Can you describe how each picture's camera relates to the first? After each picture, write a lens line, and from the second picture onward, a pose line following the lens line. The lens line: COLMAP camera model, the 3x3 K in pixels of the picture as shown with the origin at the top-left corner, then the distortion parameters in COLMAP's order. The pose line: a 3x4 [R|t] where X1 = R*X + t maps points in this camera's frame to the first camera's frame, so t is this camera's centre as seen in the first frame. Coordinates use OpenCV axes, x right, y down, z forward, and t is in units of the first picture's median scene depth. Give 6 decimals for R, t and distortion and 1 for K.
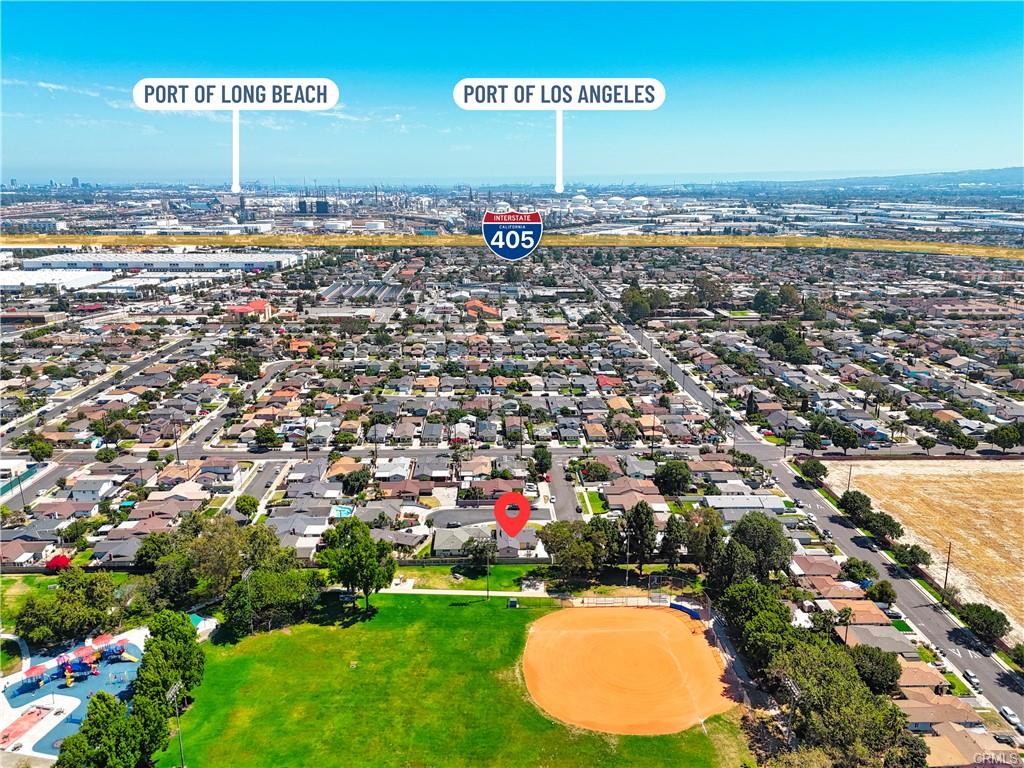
lens RADIAL K [[712.0, 0, 512.0], [0, 712.0, 384.0], [0, 0, 1]] dist [0.065050, -0.077187]
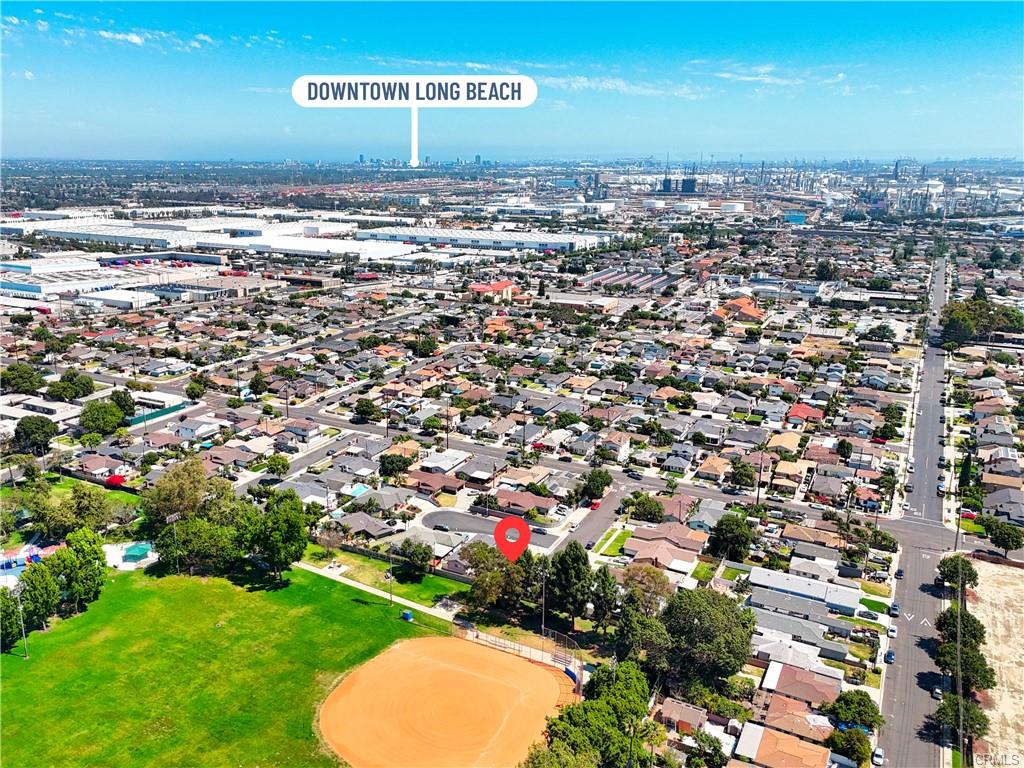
lens RADIAL K [[825.7, 0, 512.6], [0, 825.7, 288.1], [0, 0, 1]] dist [0.014529, 0.007769]
pose [[0.869903, 0.078513, -0.486935, 0.385928], [-0.135565, 0.987286, -0.082996, -0.026916], [0.474227, 0.138210, 0.869486, 0.046364]]
